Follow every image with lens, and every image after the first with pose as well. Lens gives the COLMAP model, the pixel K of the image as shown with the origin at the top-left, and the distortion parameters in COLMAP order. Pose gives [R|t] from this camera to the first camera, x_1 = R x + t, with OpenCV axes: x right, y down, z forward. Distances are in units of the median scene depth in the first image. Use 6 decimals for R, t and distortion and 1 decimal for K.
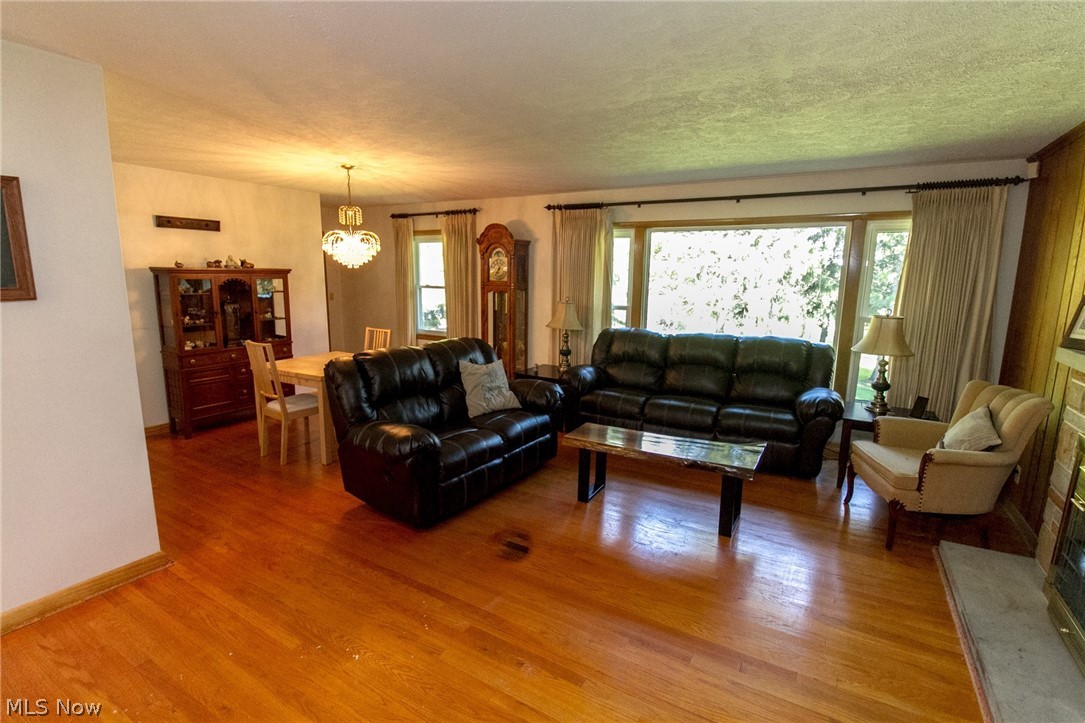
lens RADIAL K [[509.2, 0, 543.8], [0, 509.2, 359.7], [0, 0, 1]] dist [0.000890, -0.011233]
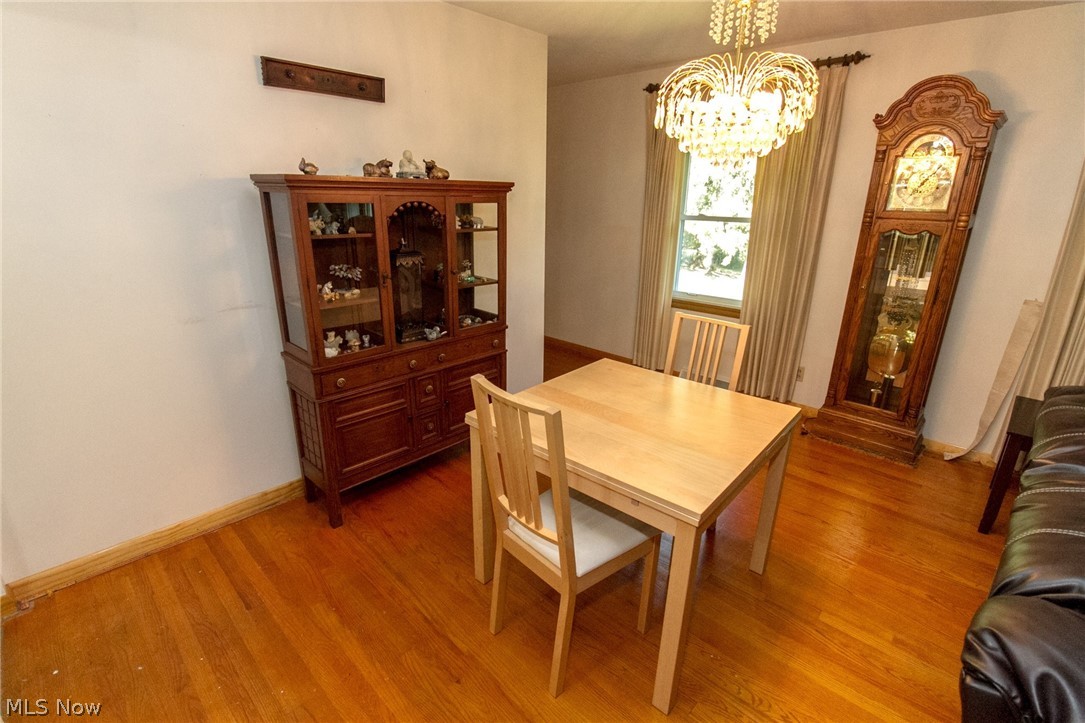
lens RADIAL K [[509.2, 0, 543.8], [0, 509.2, 359.7], [0, 0, 1]] dist [0.000890, -0.011233]
pose [[0.976453, 0.065016, -0.205701, -0.377726], [-0.035835, 0.989142, 0.142529, -0.084397], [0.212734, -0.131802, 0.968180, 0.537273]]
